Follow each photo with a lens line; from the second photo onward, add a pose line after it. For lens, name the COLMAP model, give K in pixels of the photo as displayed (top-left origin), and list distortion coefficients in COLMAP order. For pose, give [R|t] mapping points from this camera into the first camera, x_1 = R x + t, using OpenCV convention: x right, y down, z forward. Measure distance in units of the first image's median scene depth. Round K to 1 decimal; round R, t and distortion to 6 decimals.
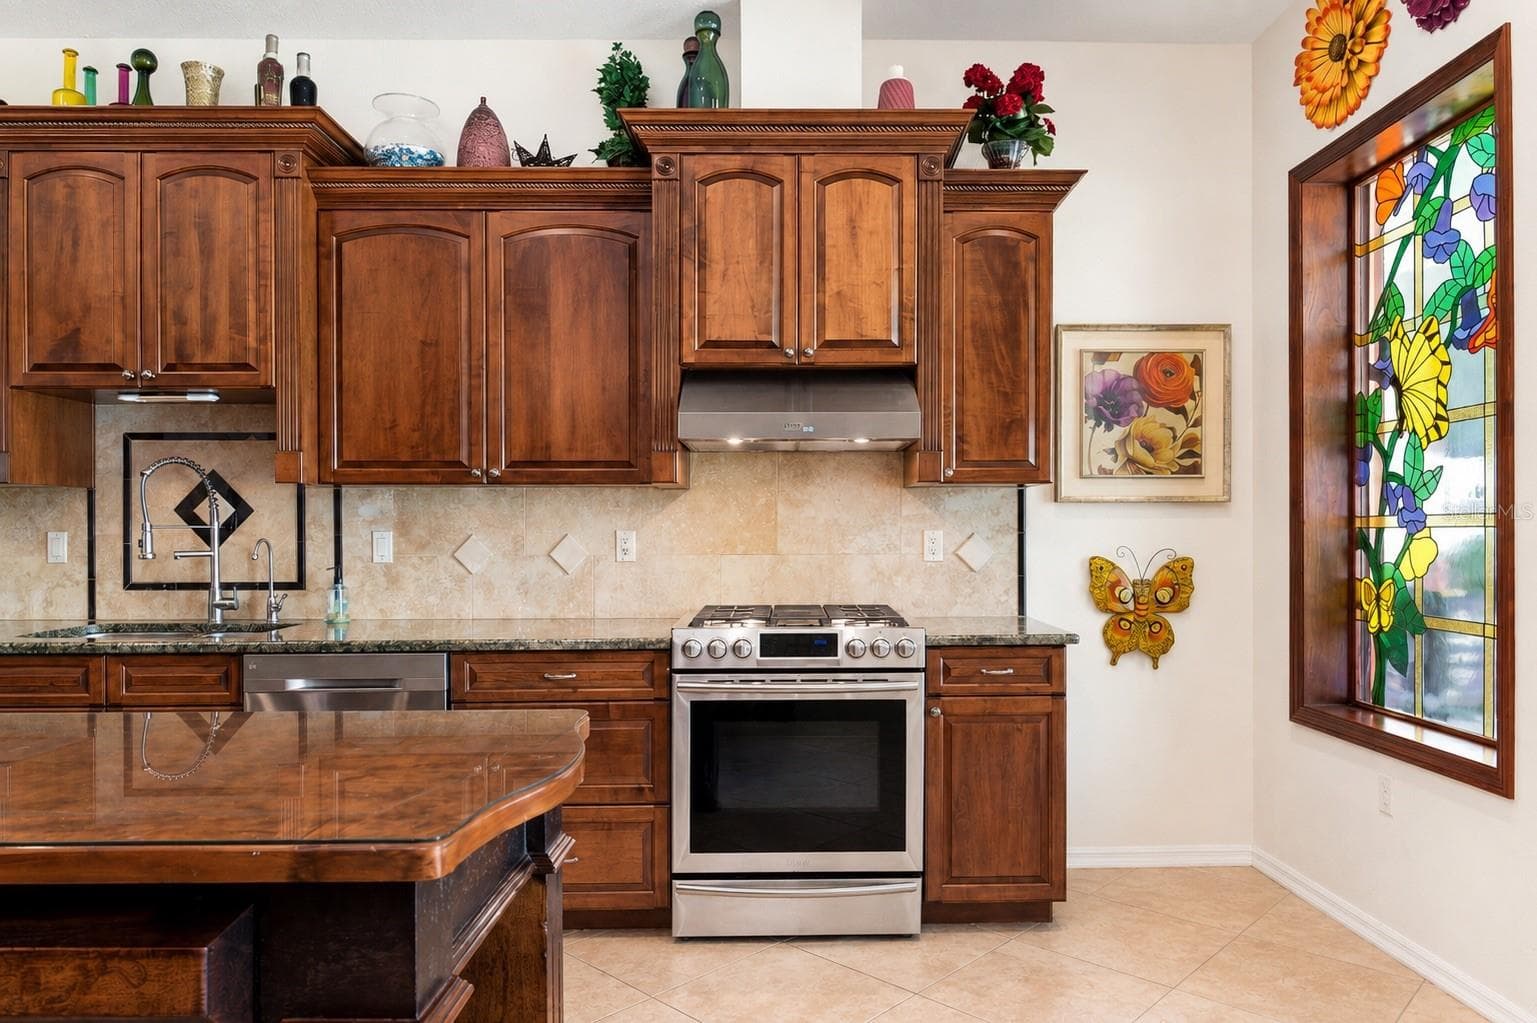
lens RADIAL K [[987.4, 0, 768.5], [0, 987.4, 511.5], [0, 0, 1]] dist [-0.005571, -0.003069]
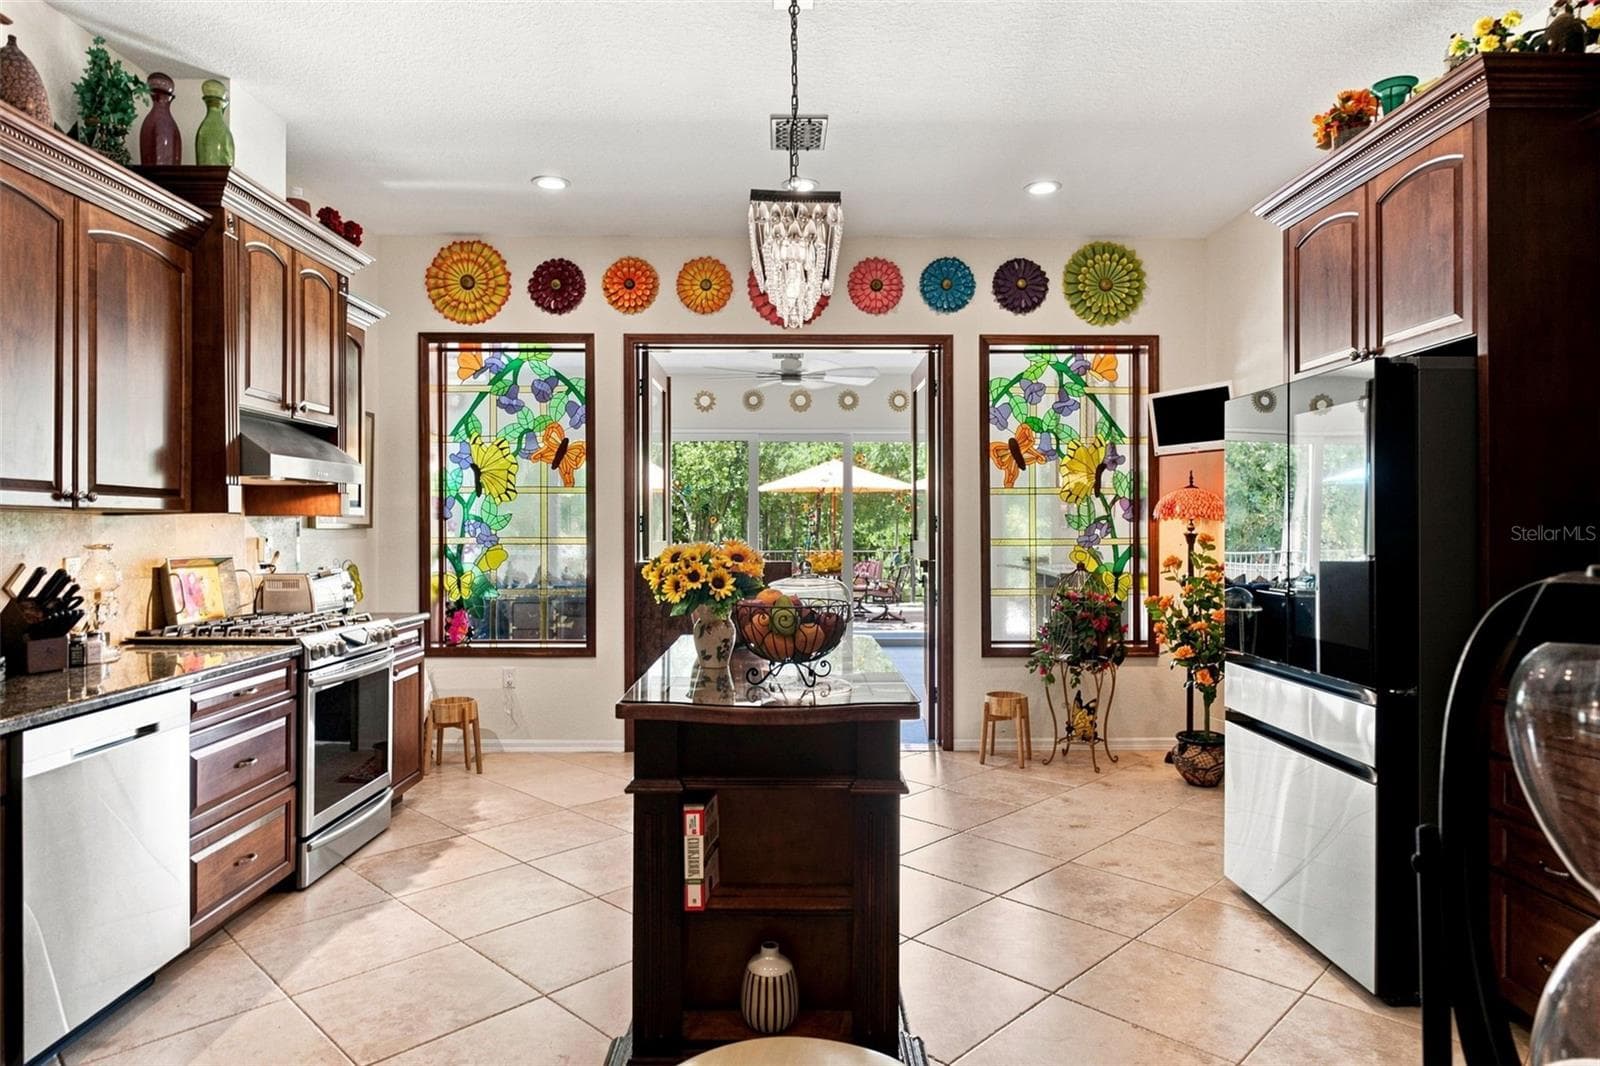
lens RADIAL K [[1027.9, 0, 800.0], [0, 1027.9, 533.0], [0, 0, 1]] dist [-0.005571, -0.003069]
pose [[-0.017181, -0.002586, 0.999849, -1.363560], [-0.013054, 0.999912, 0.002362, -0.017988], [-0.999767, -0.013012, -0.017214, 0.412818]]
